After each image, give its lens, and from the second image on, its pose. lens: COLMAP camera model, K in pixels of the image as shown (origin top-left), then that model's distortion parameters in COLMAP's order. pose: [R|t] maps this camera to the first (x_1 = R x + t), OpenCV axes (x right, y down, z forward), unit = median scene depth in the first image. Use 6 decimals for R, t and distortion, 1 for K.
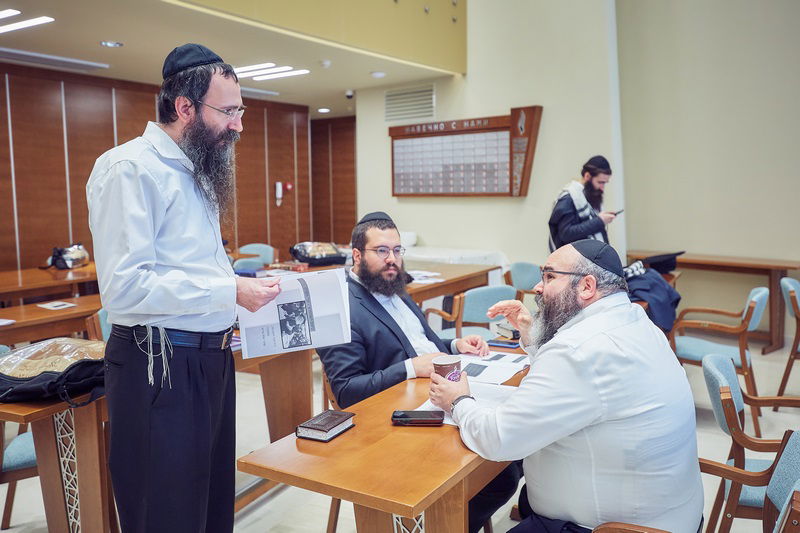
lens RADIAL K [[658.5, 0, 400.0], [0, 658.5, 266.5], [0, 0, 1]] dist [0.010214, -0.005341]
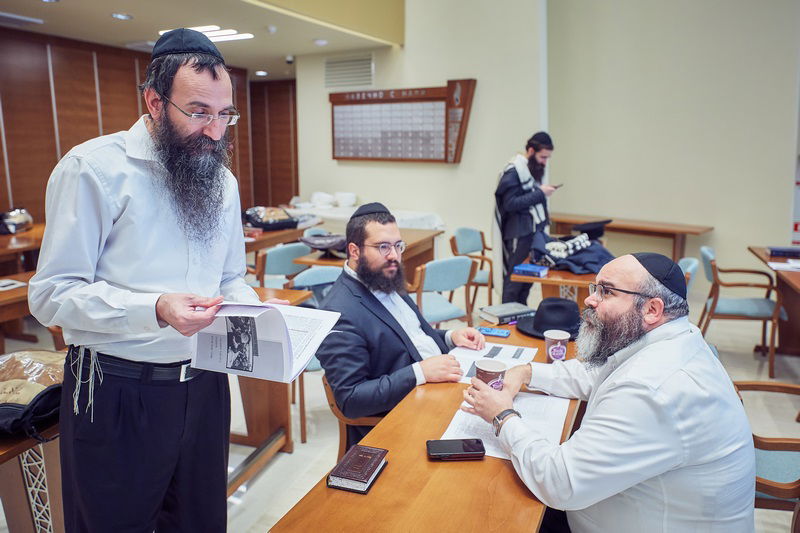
lens RADIAL K [[570.0, 0, 400.0], [0, 570.0, 266.5], [0, 0, 1]] dist [0.005348, 0.004374]
pose [[0.990518, -0.010222, 0.137005, -0.057316], [-0.002661, 0.995614, 0.093521, -0.035730], [-0.137360, -0.092998, 0.986146, 0.095270]]
